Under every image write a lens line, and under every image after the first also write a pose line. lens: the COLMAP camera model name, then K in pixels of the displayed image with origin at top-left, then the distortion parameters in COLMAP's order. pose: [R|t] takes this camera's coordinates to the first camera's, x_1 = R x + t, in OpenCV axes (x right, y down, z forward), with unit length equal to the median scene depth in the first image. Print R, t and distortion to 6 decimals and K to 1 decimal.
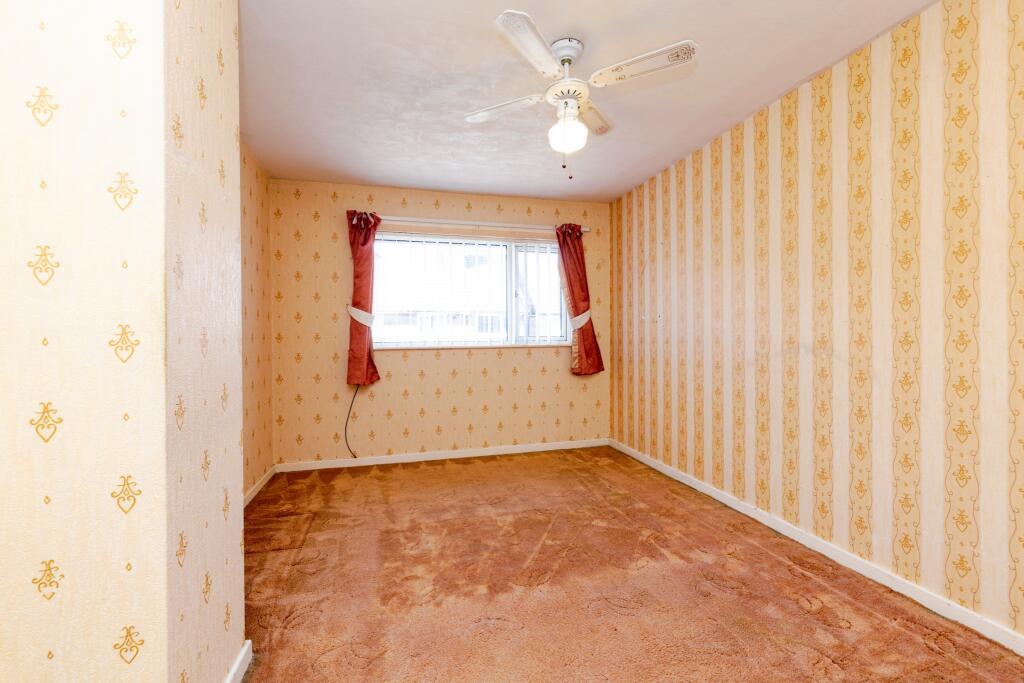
lens RADIAL K [[446.0, 0, 520.7], [0, 446.0, 336.3], [0, 0, 1]] dist [0.003807, -0.000372]
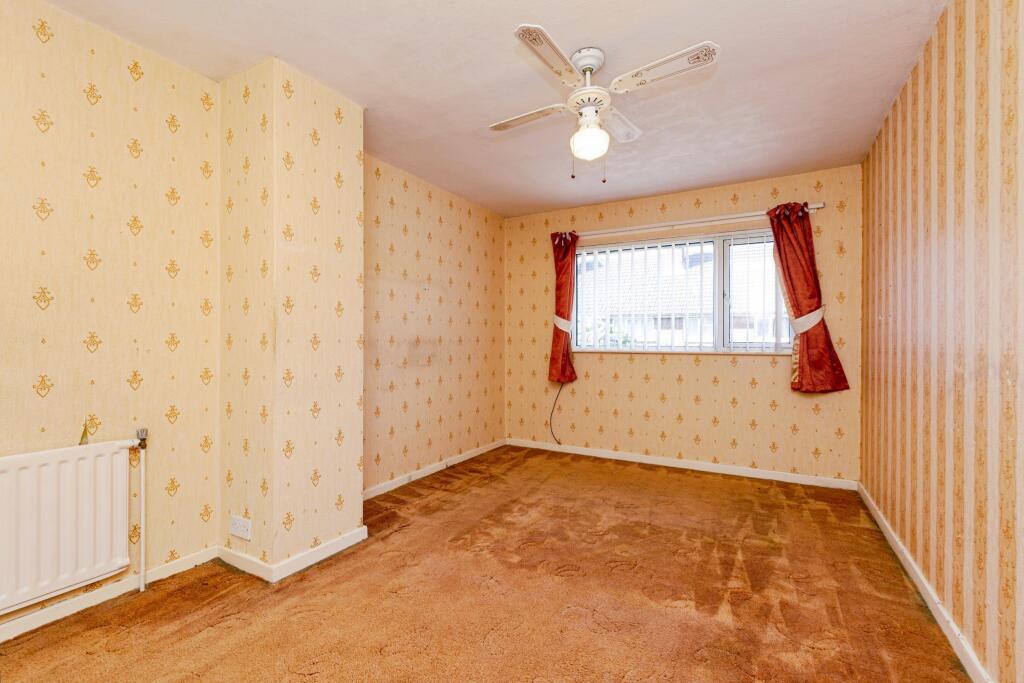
lens RADIAL K [[446.0, 0, 513.7], [0, 446.0, 339.6], [0, 0, 1]] dist [0.003807, -0.000372]
pose [[0.715374, 0.010084, -0.698669, 0.358880], [-0.010529, 0.999938, 0.003651, -0.003800], [0.698662, 0.004744, 0.715436, 0.083892]]
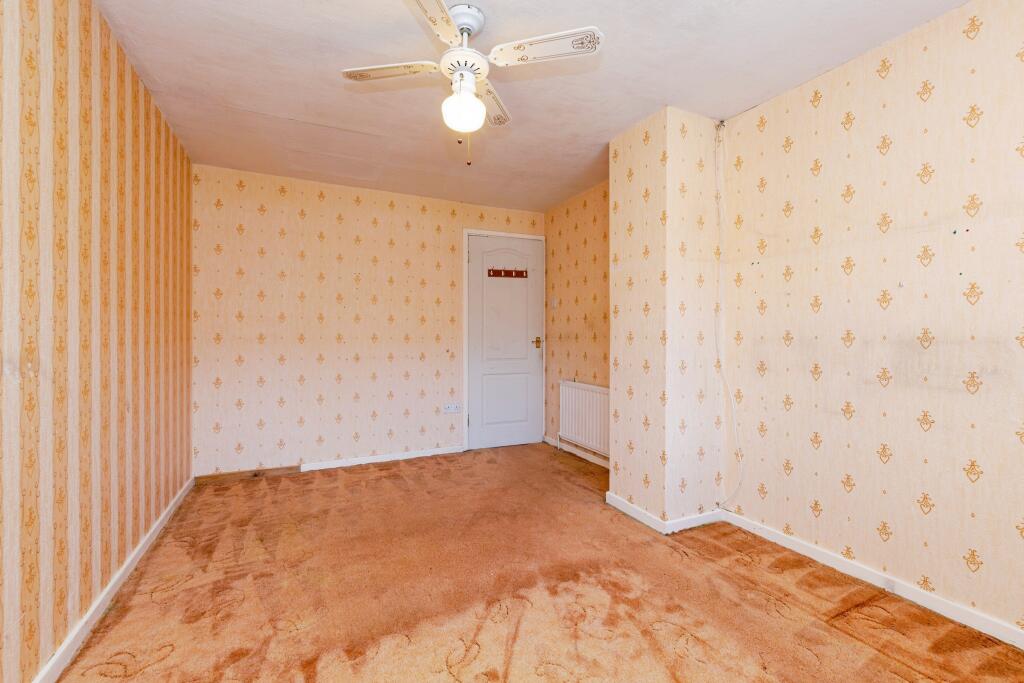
lens RADIAL K [[446.0, 0, 514.7], [0, 446.0, 338.1], [0, 0, 1]] dist [0.003807, -0.000372]
pose [[-0.979712, 0.008733, -0.200219, 0.093053], [0.006894, 0.999927, 0.009878, -0.003227], [0.200291, 0.008297, -0.979701, 0.992115]]
